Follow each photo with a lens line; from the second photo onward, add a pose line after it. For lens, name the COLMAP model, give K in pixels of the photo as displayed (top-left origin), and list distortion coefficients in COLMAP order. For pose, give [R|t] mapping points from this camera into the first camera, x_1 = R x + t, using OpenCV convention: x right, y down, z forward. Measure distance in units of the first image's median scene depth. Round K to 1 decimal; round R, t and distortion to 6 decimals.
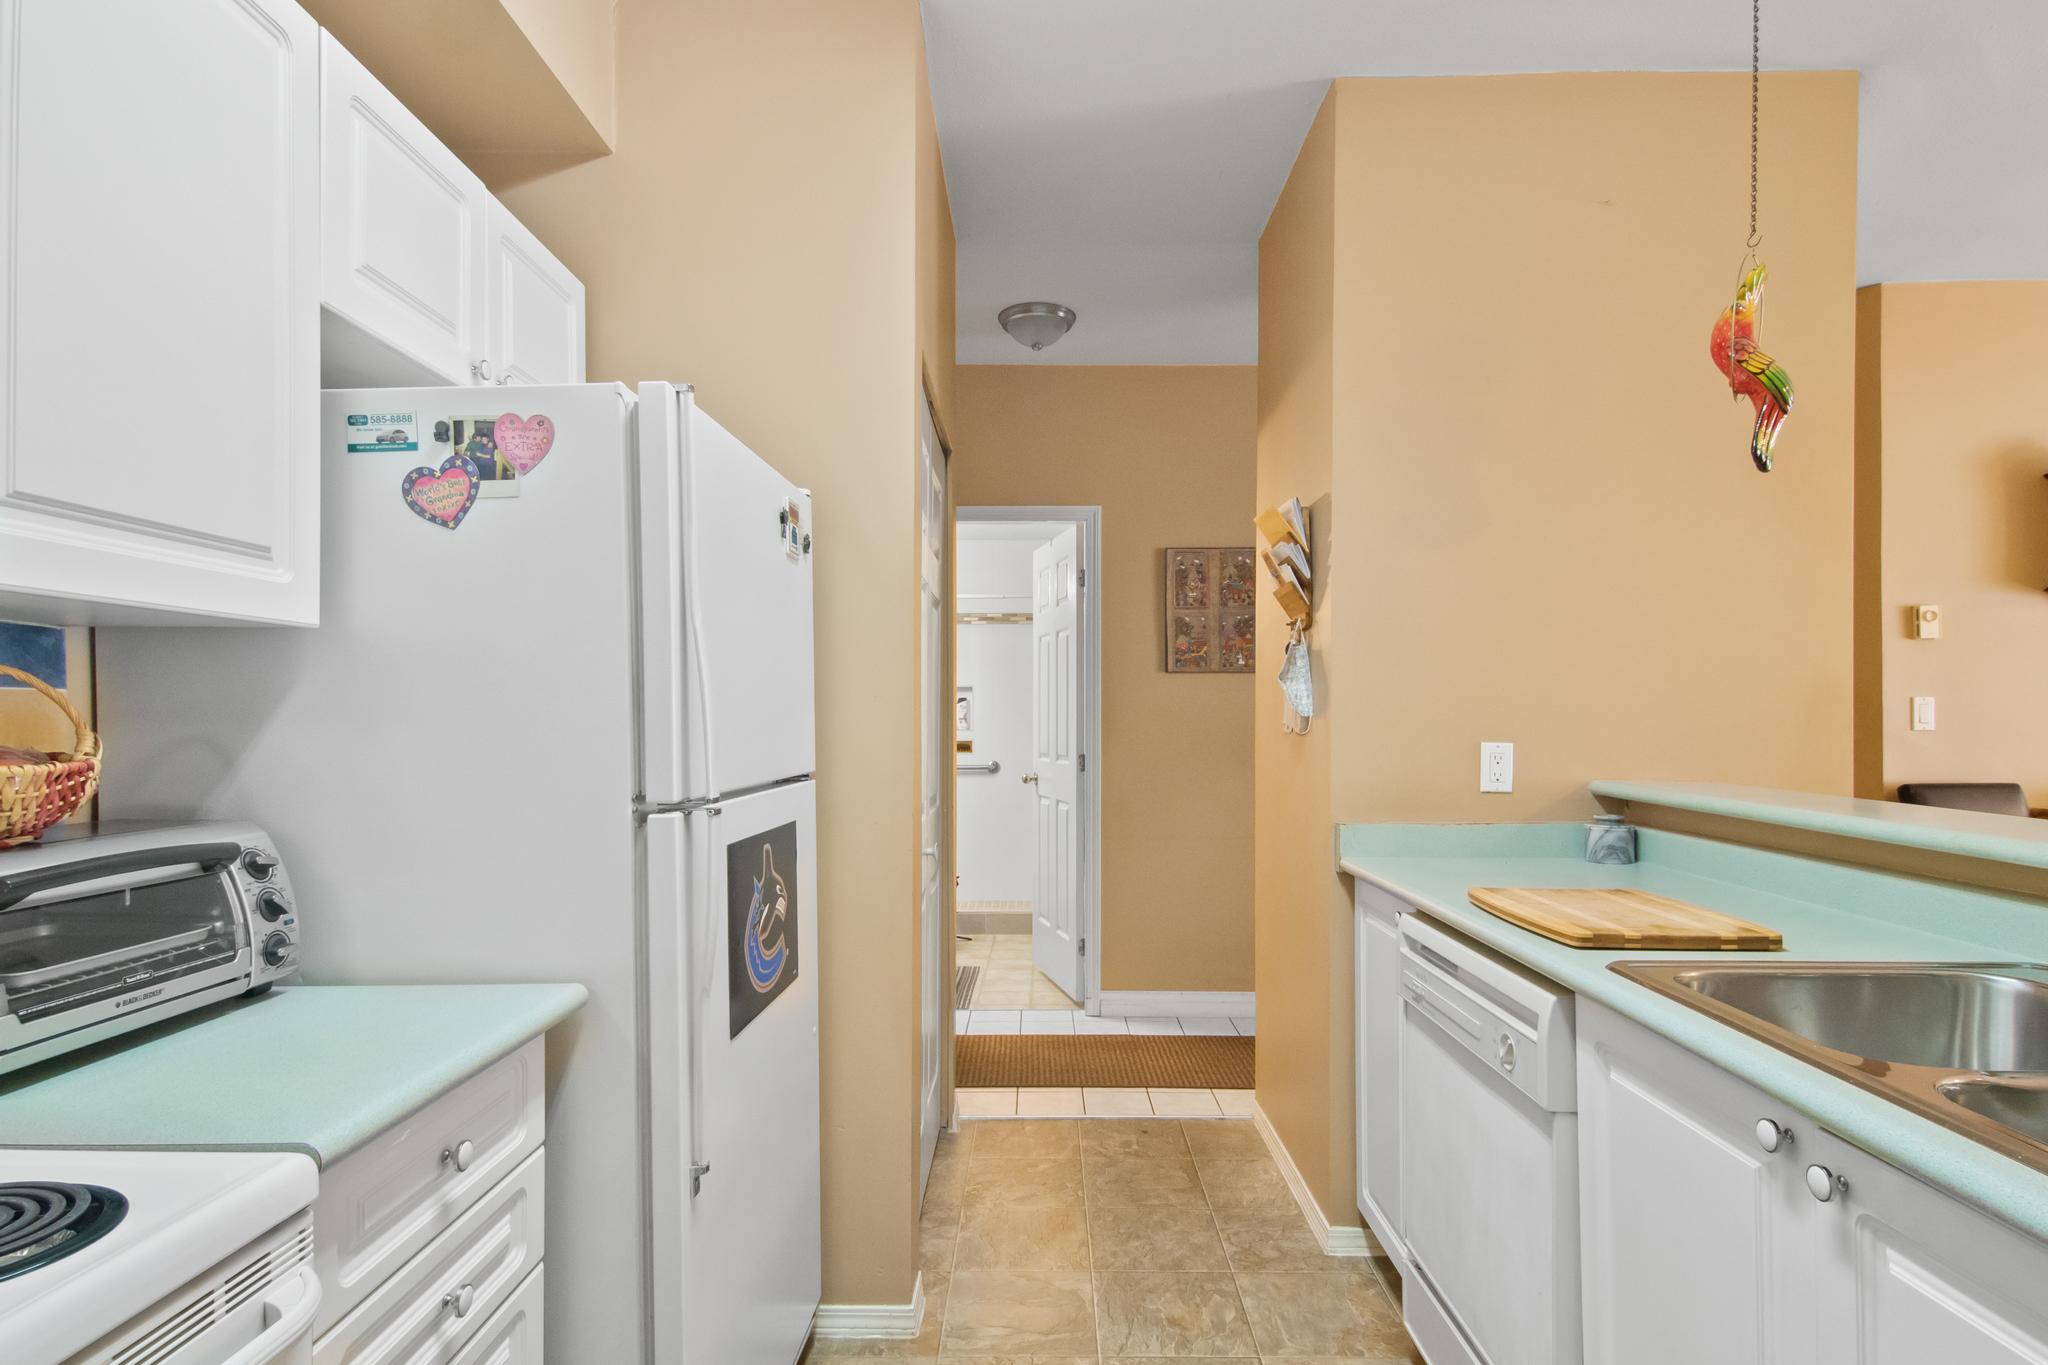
lens RADIAL K [[1063.4, 0, 1021.1], [0, 1063.4, 721.0], [0, 0, 1]] dist [0.045586, -0.023985]
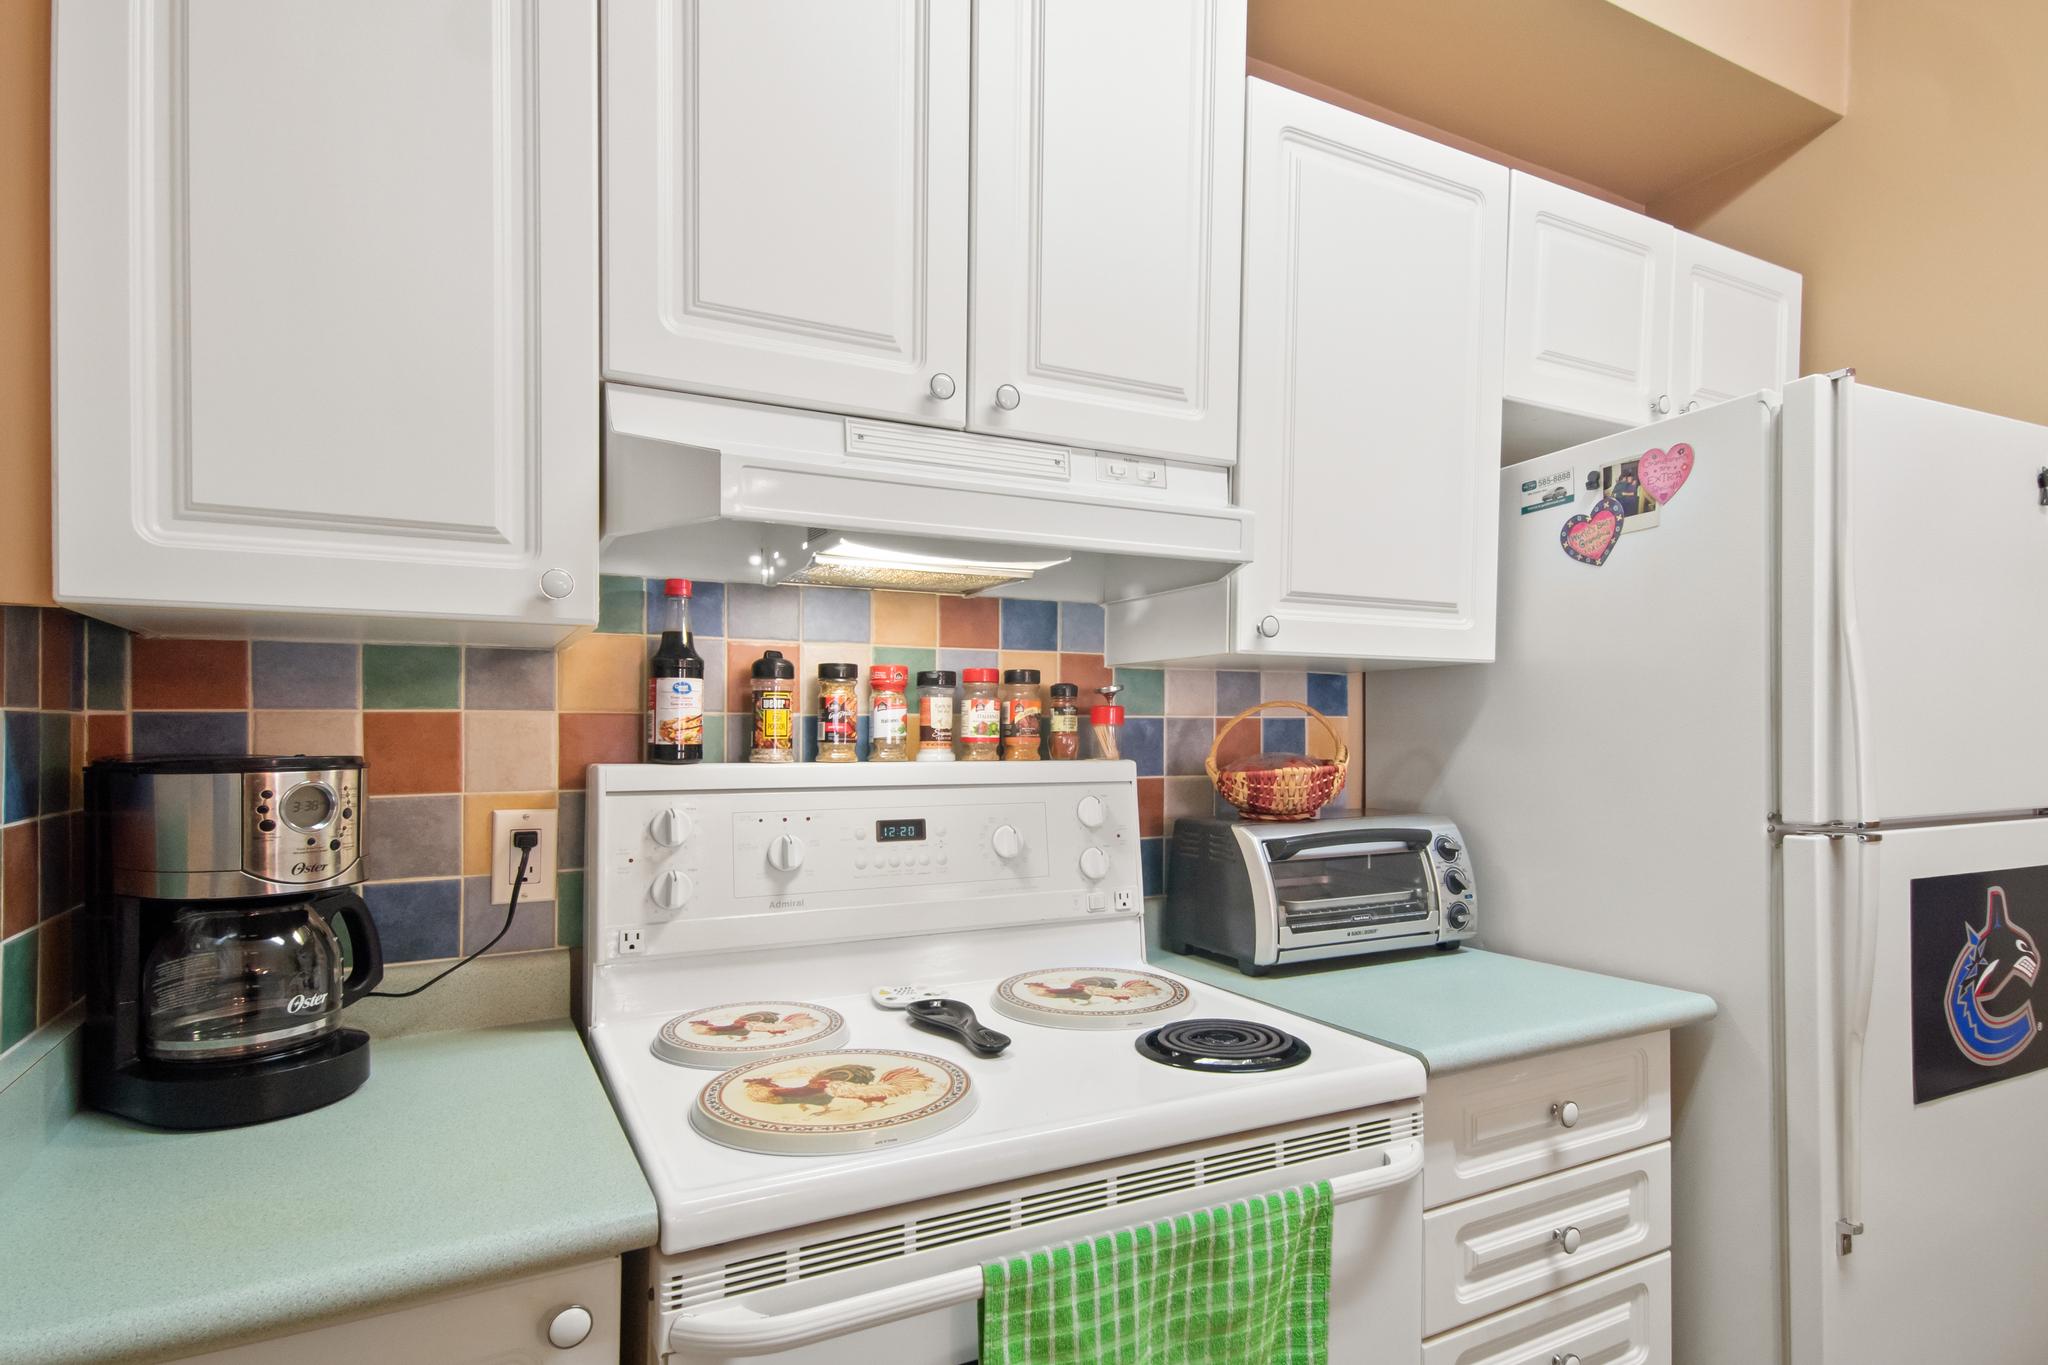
lens RADIAL K [[1079.8, 0, 1102.6], [0, 1079.8, 723.7], [0, 0, 1]] dist [-0.001789, -0.000501]
pose [[0.512667, -0.014132, -0.858471, 0.166867], [0.003157, 0.999889, -0.014574, 0.000221], [0.858582, 0.004761, 0.512655, -0.016406]]
